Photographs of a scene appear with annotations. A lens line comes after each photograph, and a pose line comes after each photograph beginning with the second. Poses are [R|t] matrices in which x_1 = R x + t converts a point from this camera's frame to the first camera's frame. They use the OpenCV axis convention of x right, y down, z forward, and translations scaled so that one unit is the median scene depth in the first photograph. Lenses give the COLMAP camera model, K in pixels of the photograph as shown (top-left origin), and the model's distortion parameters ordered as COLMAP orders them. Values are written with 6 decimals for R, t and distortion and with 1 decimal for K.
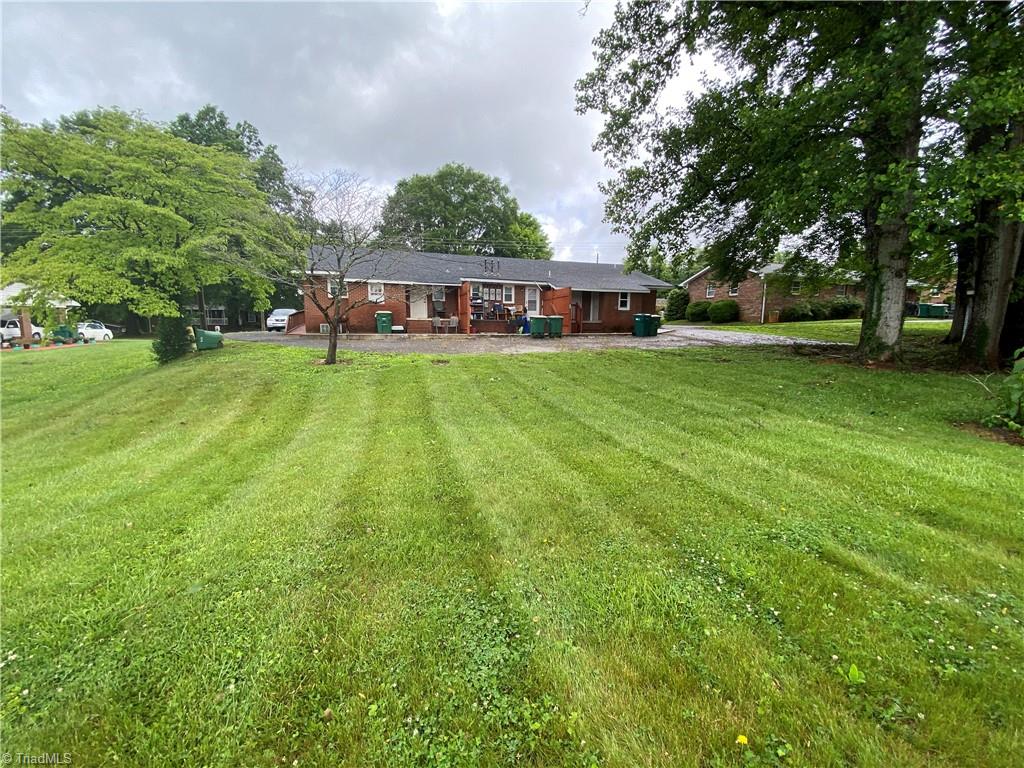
lens RADIAL K [[407.7, 0, 512.7], [0, 407.7, 386.2], [0, 0, 1]] dist [-0.014058, -0.006362]
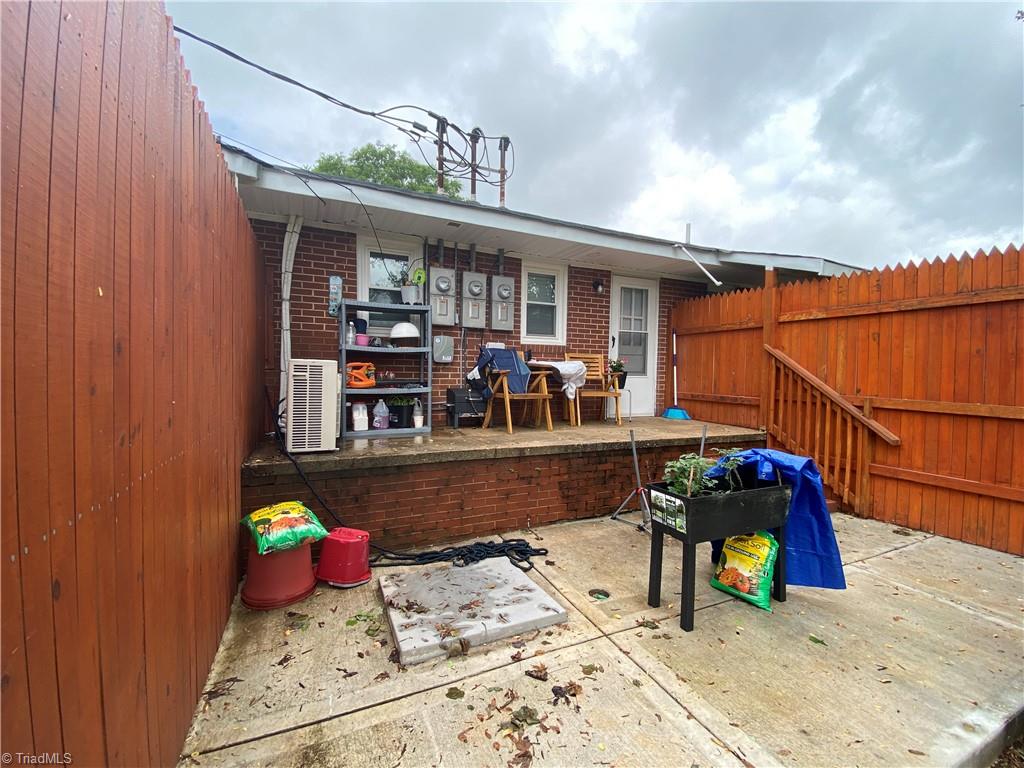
lens RADIAL K [[413.2, 0, 520.1], [0, 413.2, 386.2], [0, 0, 1]] dist [-0.002787, -0.010118]
pose [[0.987288, -0.003978, 0.158891, -0.058119], [0.020962, 0.994214, -0.105355, -0.155574], [-0.157553, 0.107346, 0.981659, 0.774565]]
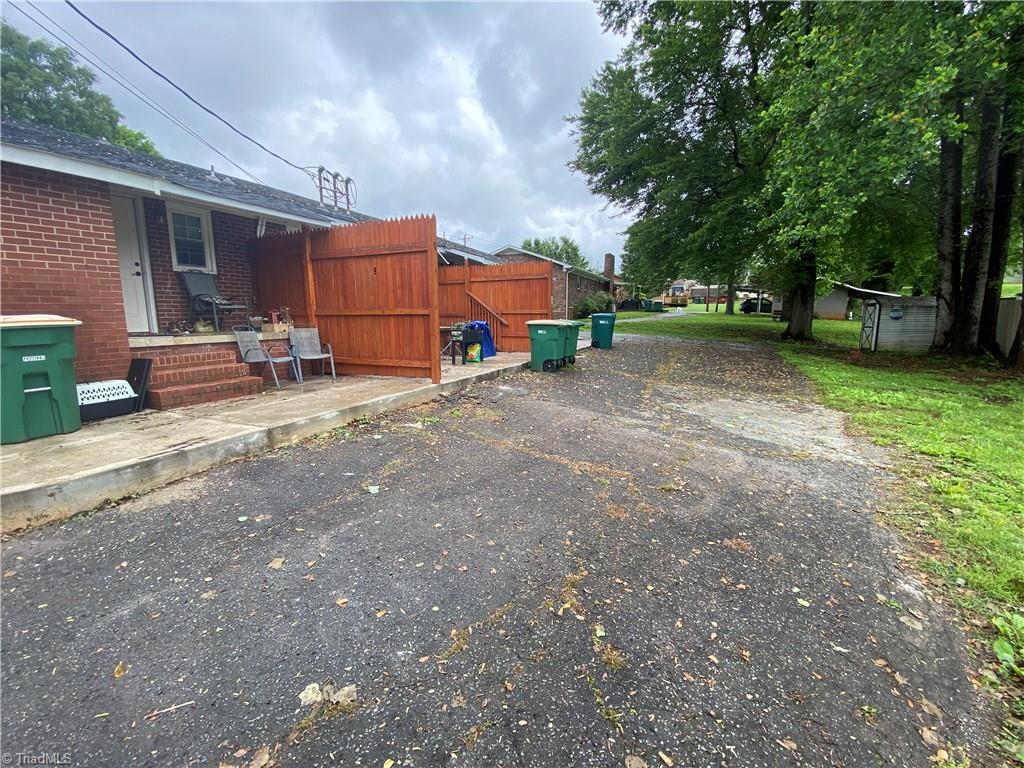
lens RADIAL K [[413.2, 0, 499.4], [0, 413.2, 389.7], [0, 0, 1]] dist [-0.002787, -0.010118]
pose [[0.662059, -0.147259, 0.734842, -0.255951], [0.124159, 0.988508, 0.086232, -0.115872], [-0.739095, 0.034147, 0.672735, 0.599251]]
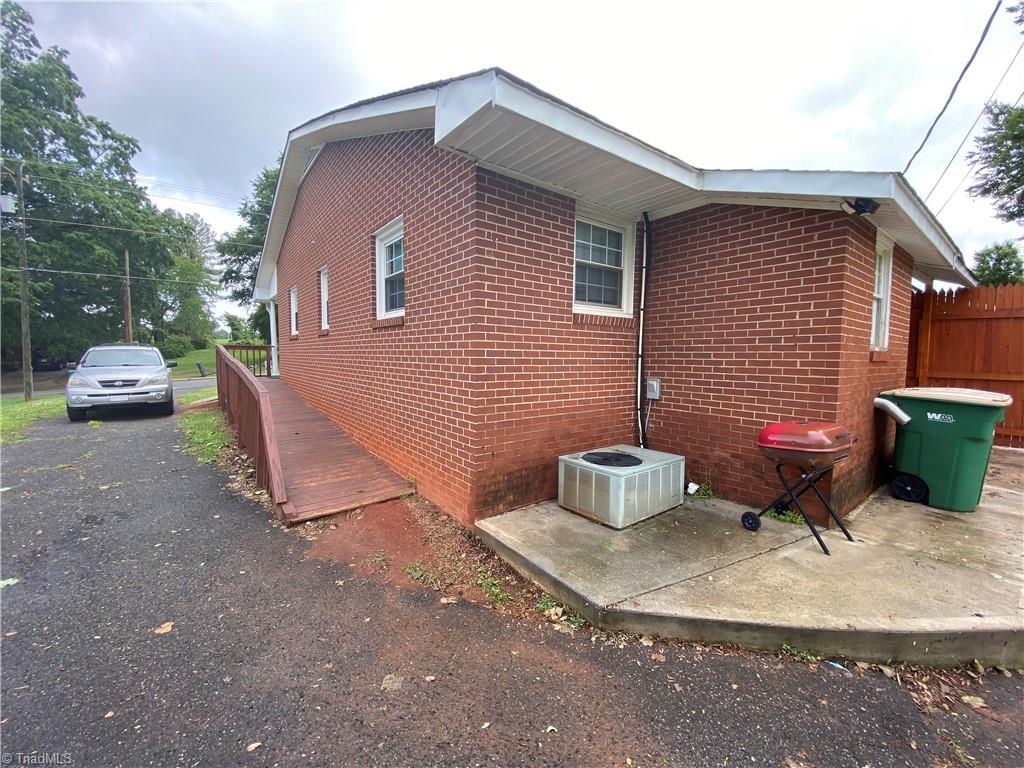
lens RADIAL K [[407.7, 0, 512.0], [0, 407.7, 380.8], [0, 0, 1]] dist [-0.014058, -0.006362]
pose [[0.935276, -0.023145, 0.353160, -0.479164], [0.051402, 0.996162, -0.070843, -0.153303], [-0.350165, 0.084411, 0.932877, 0.744885]]
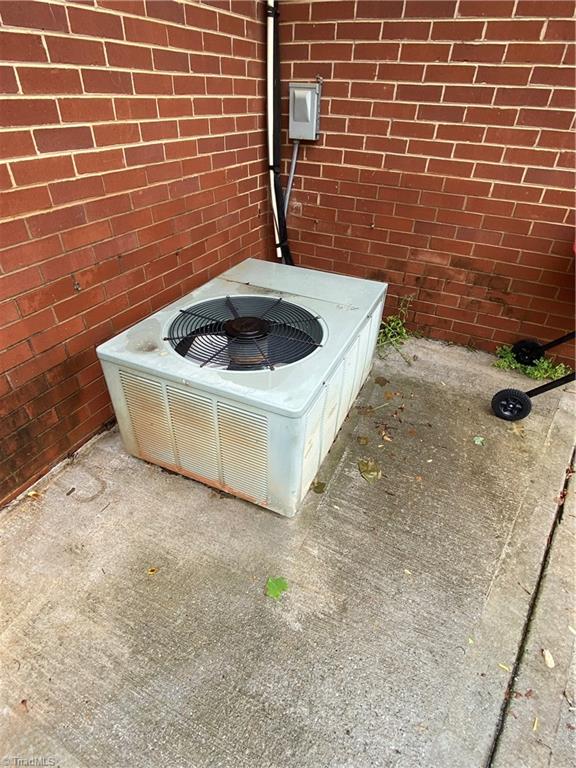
lens RADIAL K [[413.3, 0, 286.0], [0, 413.3, 383.7], [0, 0, 1]] dist [0.016972, -0.003936]
pose [[0.684488, -0.415424, 0.599082, -0.431079], [0.078582, 0.859014, 0.505885, -0.155178], [-0.724777, -0.299195, 0.620629, 0.824842]]
